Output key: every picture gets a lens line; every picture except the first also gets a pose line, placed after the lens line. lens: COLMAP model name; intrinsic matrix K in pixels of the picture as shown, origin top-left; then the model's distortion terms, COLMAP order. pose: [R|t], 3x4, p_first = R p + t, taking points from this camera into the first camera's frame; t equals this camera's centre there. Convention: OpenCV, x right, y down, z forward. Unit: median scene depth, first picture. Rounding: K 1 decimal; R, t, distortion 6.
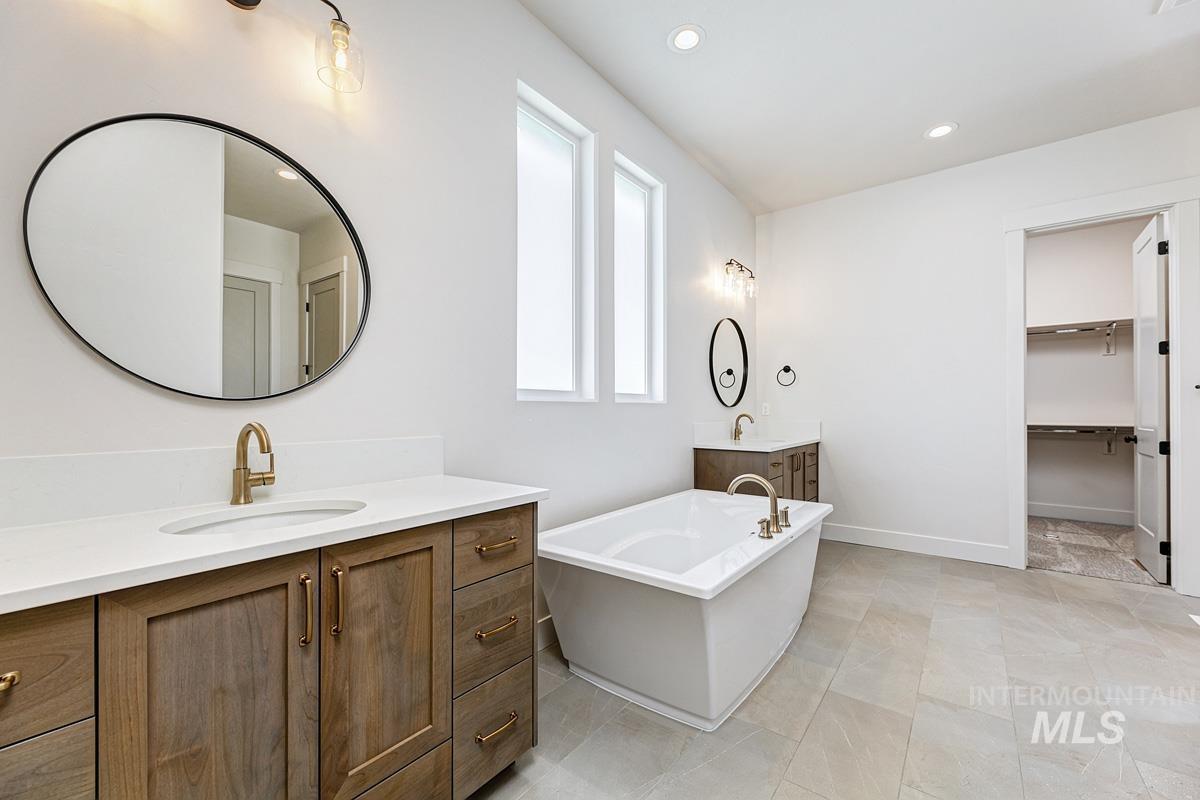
lens RADIAL K [[485.4, 0, 599.1], [0, 485.4, 399.5], [0, 0, 1]] dist [-0.000046, -0.000329]
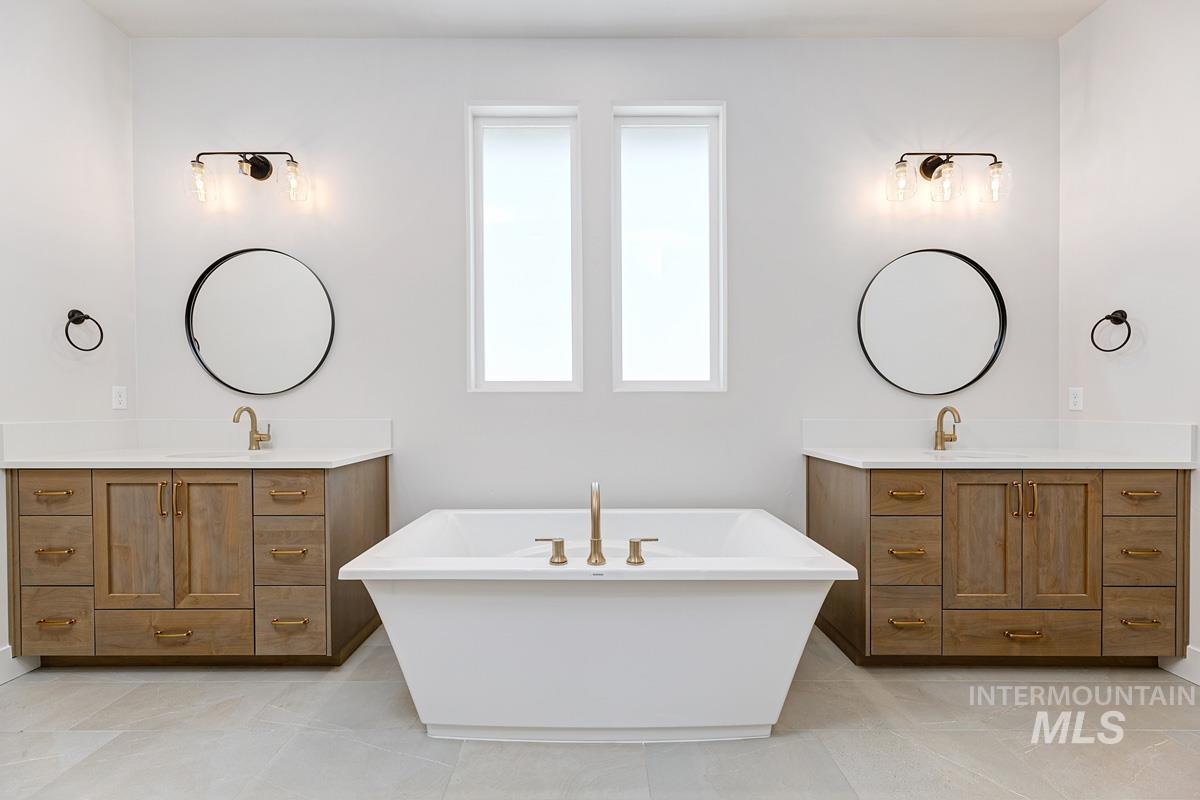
lens RADIAL K [[485.4, 0, 602.5], [0, 485.4, 411.7], [0, 0, 1]] dist [-0.000046, -0.000329]
pose [[0.606560, 0.006249, -0.795013, 1.709003], [0.014898, 0.999704, 0.019224, 0.058063], [0.794898, -0.023504, 0.606288, 1.030611]]
